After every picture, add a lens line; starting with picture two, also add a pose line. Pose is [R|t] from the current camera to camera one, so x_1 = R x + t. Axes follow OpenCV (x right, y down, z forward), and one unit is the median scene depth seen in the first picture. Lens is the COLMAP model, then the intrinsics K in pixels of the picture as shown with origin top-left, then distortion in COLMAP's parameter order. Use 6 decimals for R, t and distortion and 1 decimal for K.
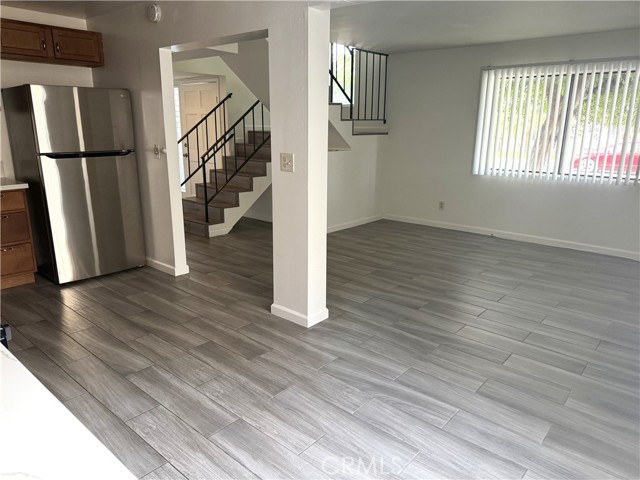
lens RADIAL K [[450.2, 0, 319.6], [0, 450.2, 242.2], [0, 0, 1]] dist [0.127264, -0.201830]
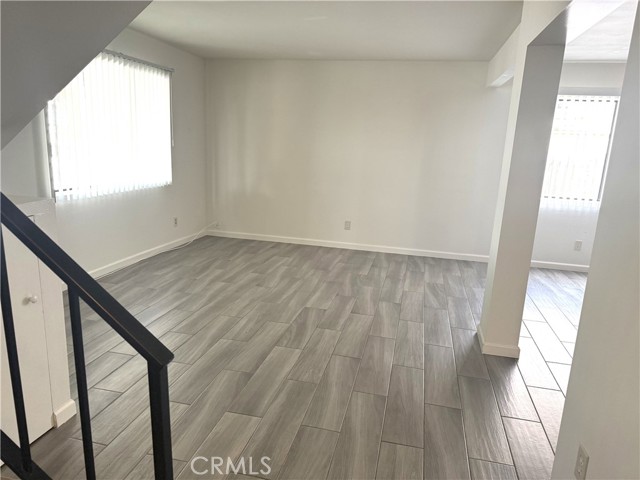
lens RADIAL K [[450.2, 0, 319.6], [0, 450.2, 242.2], [0, 0, 1]] dist [0.127264, -0.201830]
pose [[-0.459058, -0.223081, 0.859942, -0.533072], [0.175576, 0.926088, 0.333967, -0.344933], [-0.870884, 0.304295, -0.385961, 1.335774]]
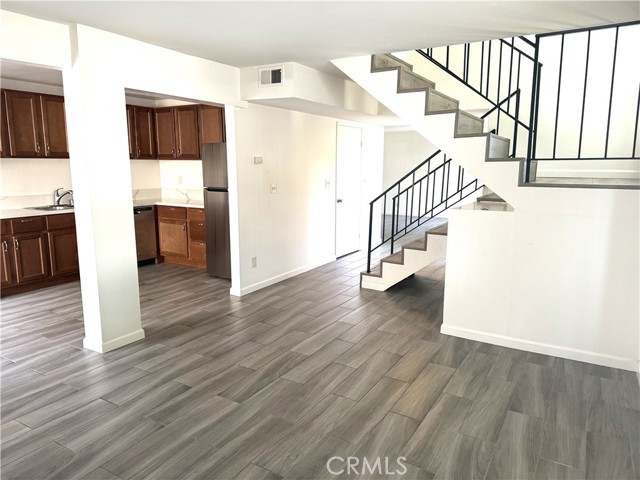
lens RADIAL K [[450.2, 0, 319.6], [0, 450.2, 242.2], [0, 0, 1]] dist [0.127264, -0.201830]
pose [[0.168344, 0.154507, -0.973544, 0.853077], [-0.250364, 0.961954, 0.109375, -0.245426], [0.953404, 0.225328, 0.200622, 0.975481]]
